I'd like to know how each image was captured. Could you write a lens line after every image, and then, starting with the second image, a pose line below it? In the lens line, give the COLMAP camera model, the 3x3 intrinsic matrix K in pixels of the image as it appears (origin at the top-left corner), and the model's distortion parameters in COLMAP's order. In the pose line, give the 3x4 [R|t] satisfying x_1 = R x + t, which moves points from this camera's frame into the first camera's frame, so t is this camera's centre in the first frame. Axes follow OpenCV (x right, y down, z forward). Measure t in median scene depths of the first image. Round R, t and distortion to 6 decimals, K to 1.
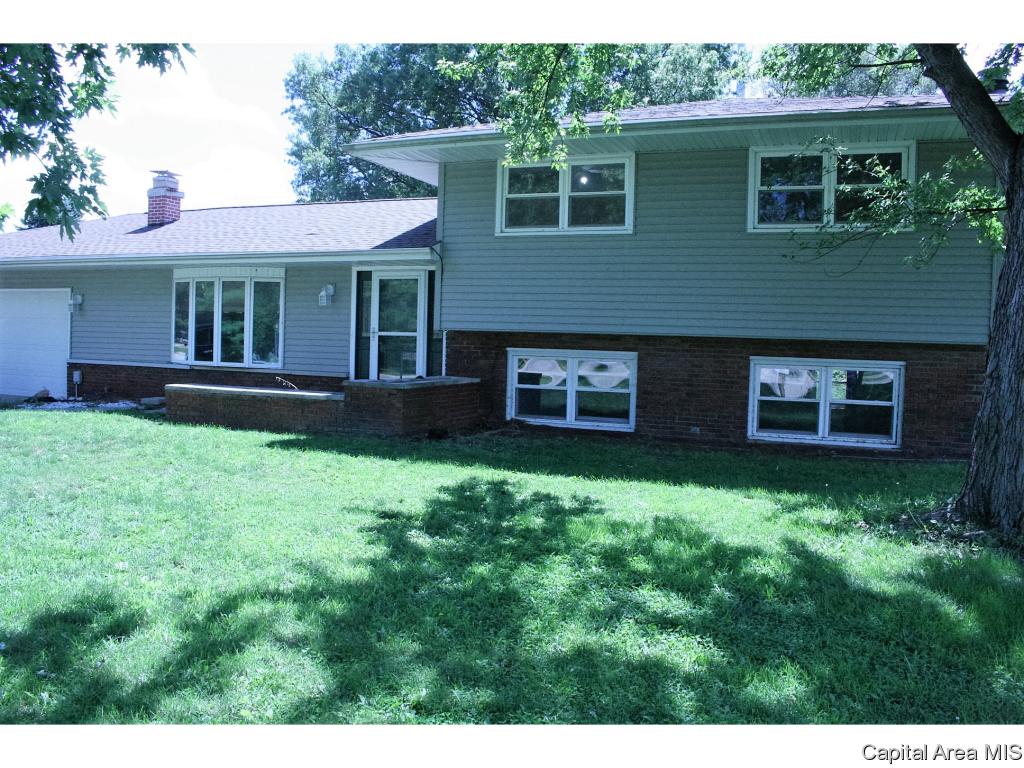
lens RADIAL K [[896.9, 0, 511.7], [0, 896.9, 366.1], [0, 0, 1]] dist [-0.165732, 0.005370]
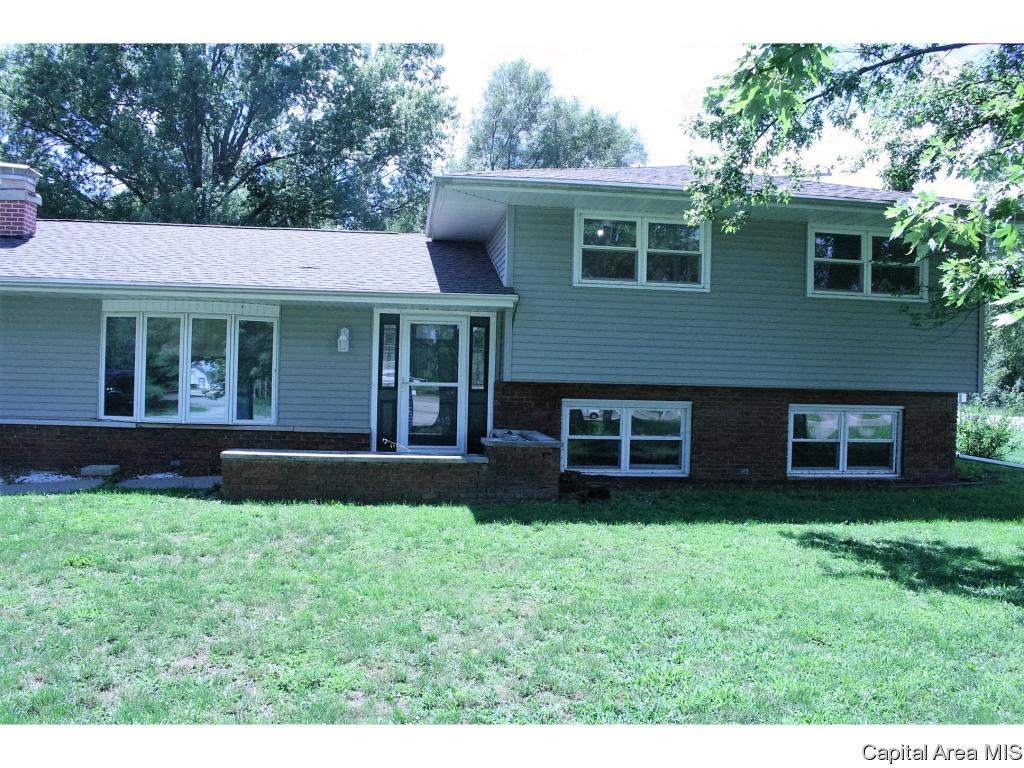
lens RADIAL K [[865.7, 0, 512.0], [0, 865.7, 384.0], [0, 0, 1]] dist [-0.157018, 0.126537]
pose [[0.859086, -0.005590, 0.511801, -0.573414], [0.015708, 0.999757, -0.015446, -0.024403], [-0.511591, 0.021309, 0.858965, 0.225031]]
